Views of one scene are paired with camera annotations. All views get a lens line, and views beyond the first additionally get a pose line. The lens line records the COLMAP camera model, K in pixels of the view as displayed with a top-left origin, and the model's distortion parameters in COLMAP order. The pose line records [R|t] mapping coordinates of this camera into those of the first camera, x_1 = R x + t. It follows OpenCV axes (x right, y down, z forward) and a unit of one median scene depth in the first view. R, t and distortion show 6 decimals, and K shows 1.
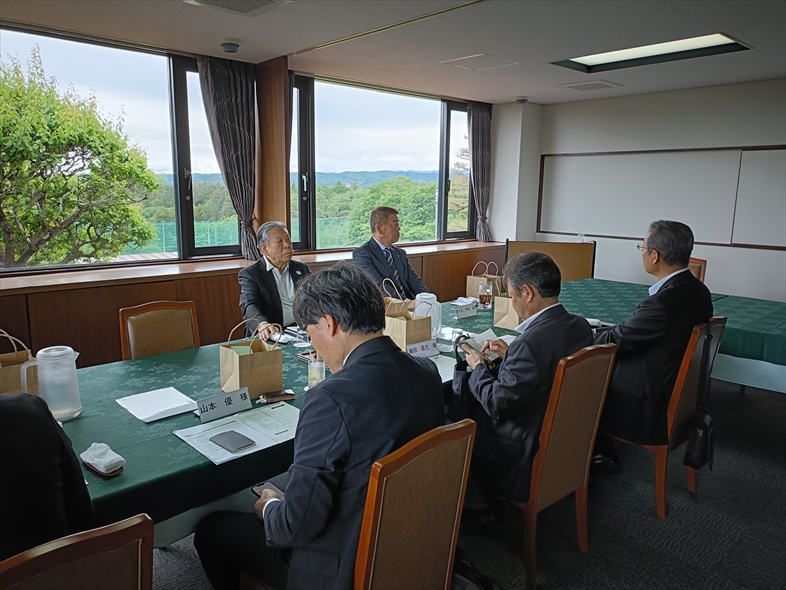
lens RADIAL K [[582.3, 0, 388.6], [0, 582.3, 291.1], [0, 0, 1]] dist [0.030683, -0.006746]
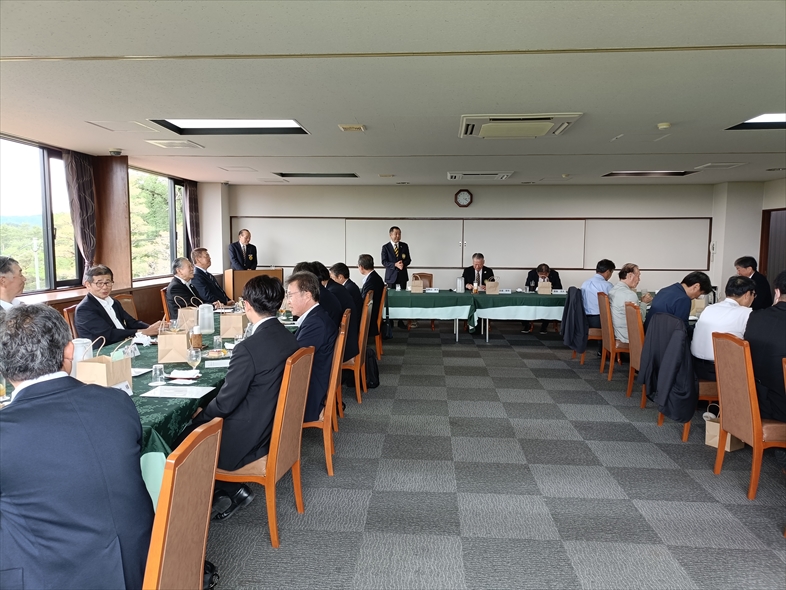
lens RADIAL K [[578.3, 0, 392.7], [0, 578.3, 293.4], [0, 0, 1]] dist [0.042494, -0.024181]
pose [[0.723339, -0.070526, 0.686882, -0.837758], [0.122469, 0.992102, -0.027105, 0.105935], [-0.679545, 0.103728, 0.726263, -0.646037]]
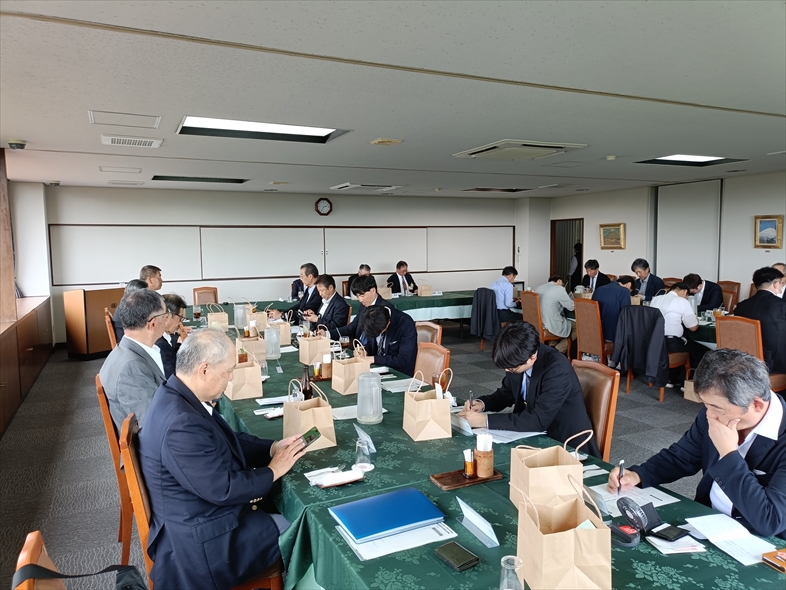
lens RADIAL K [[578.3, 0, 392.7], [0, 578.3, 293.4], [0, 0, 1]] dist [0.042494, -0.024181]
pose [[0.293828, -0.098920, 0.950726, -1.226101], [0.180771, 0.982432, 0.046351, -0.023231], [-0.938609, 0.158245, 0.306548, -0.074759]]
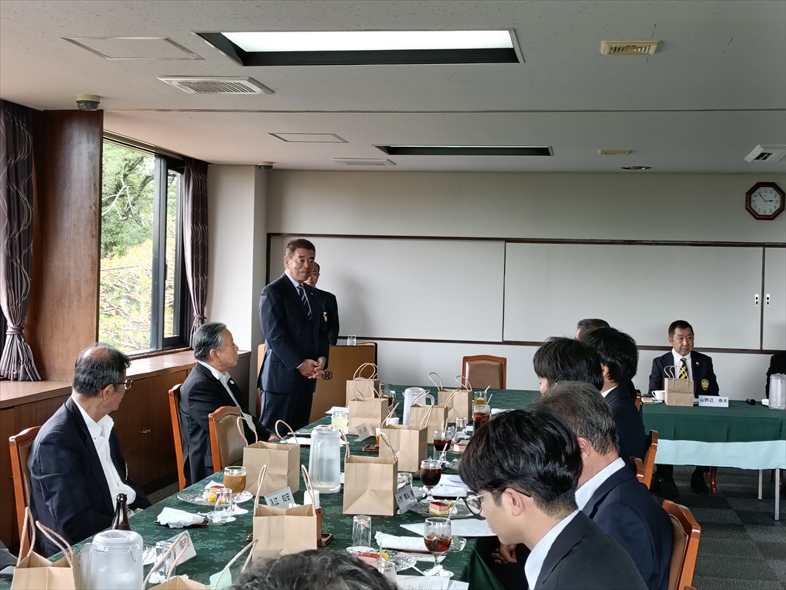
lens RADIAL K [[1158.4, 0, 393.0], [0, 1158.4, 295.0], [0, 0, 1]] dist [0.064206, -0.056718]
pose [[0.791413, -0.002400, 0.611277, -0.885078], [0.091854, 0.989105, -0.115038, 0.053483], [-0.604341, 0.147191, 0.783011, -0.426286]]
